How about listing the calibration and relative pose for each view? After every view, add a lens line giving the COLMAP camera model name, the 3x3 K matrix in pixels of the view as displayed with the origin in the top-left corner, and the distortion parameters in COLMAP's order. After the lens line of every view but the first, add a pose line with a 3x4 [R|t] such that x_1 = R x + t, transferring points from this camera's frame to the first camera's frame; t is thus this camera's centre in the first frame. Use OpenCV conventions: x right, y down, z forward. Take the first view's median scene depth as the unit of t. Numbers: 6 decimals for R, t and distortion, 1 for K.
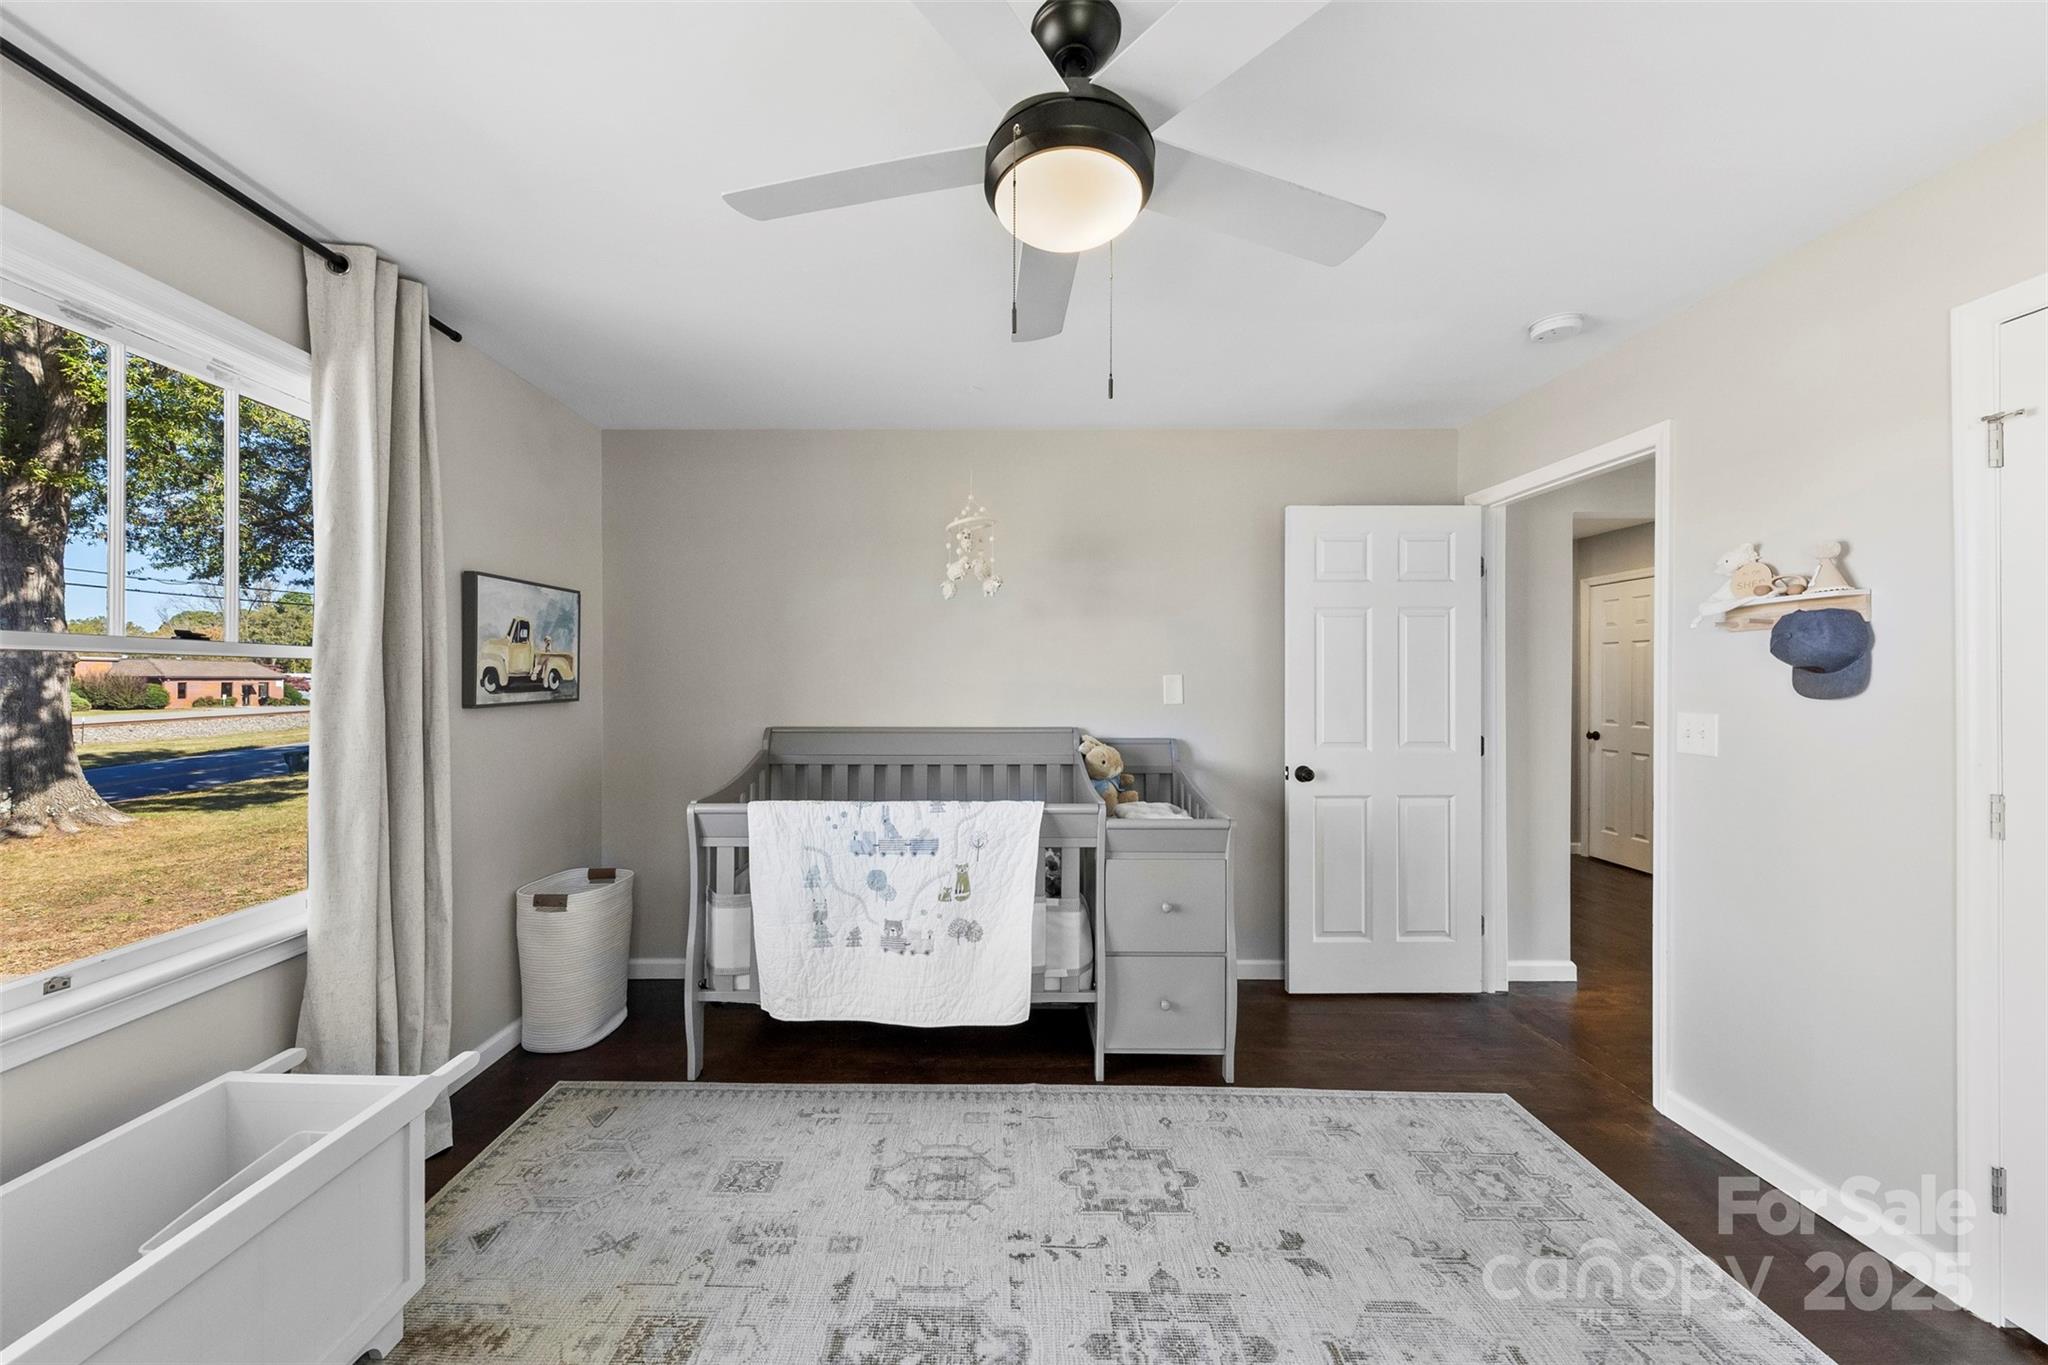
lens RADIAL K [[732.4, 0, 982.1], [0, 732.4, 682.9], [0, 0, 1]] dist [0.000256, 0.000009]
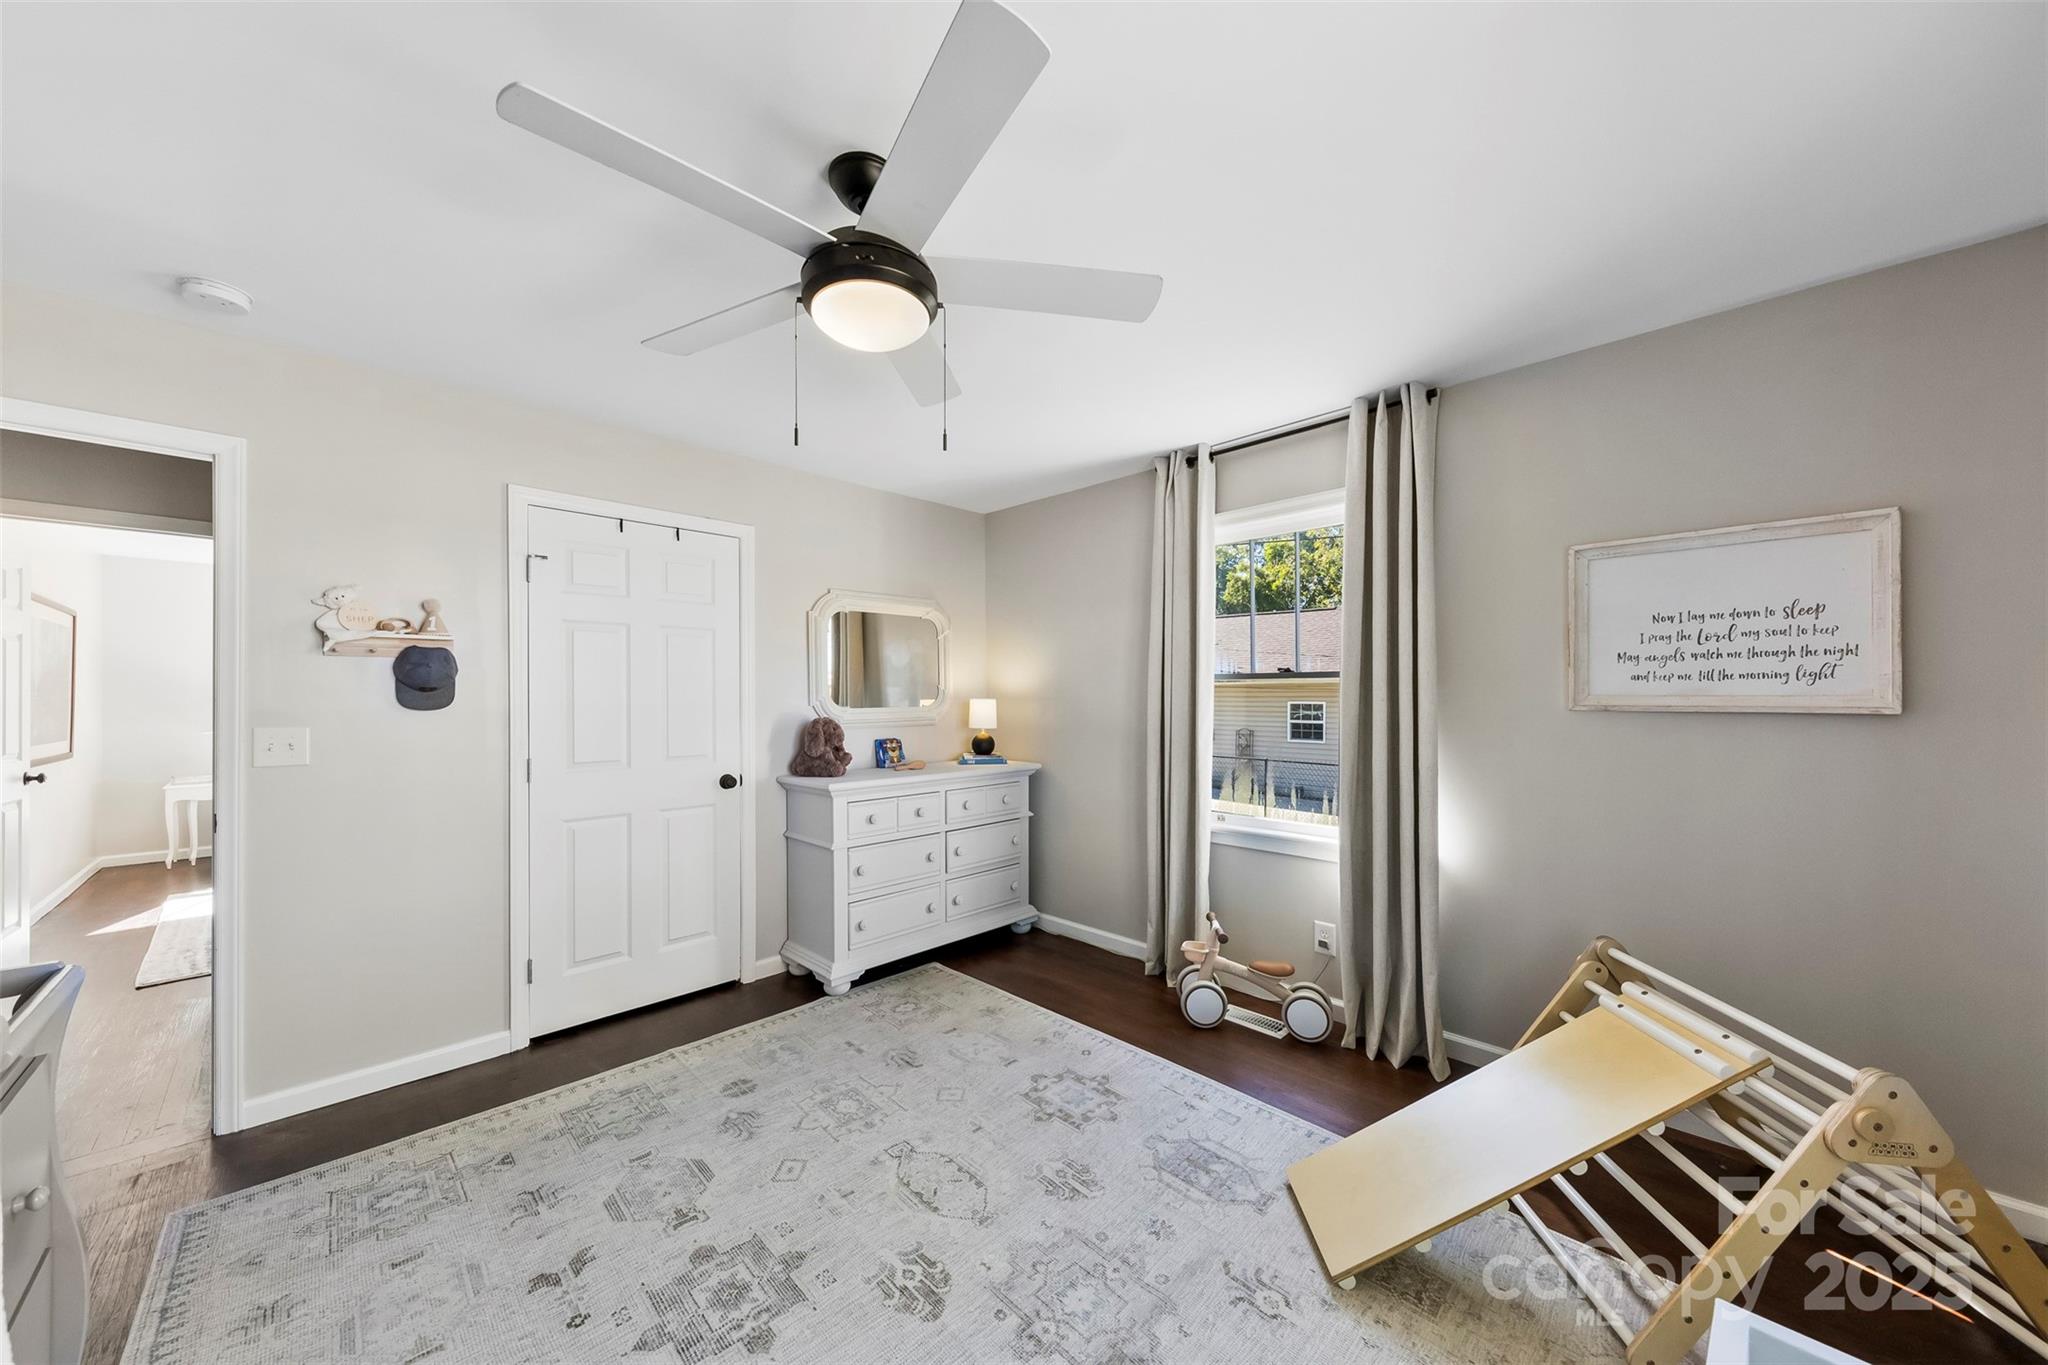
lens RADIAL K [[703.8, 0, 1031.9], [0, 703.8, 702.7], [0, 0, 1]] dist [0.001271, 0.000053]
pose [[-0.714385, -0.005862, 0.699729, -0.680339], [-0.001726, 0.999977, 0.006616, -0.003644], [-0.699751, 0.003519, -0.714378, 1.217611]]
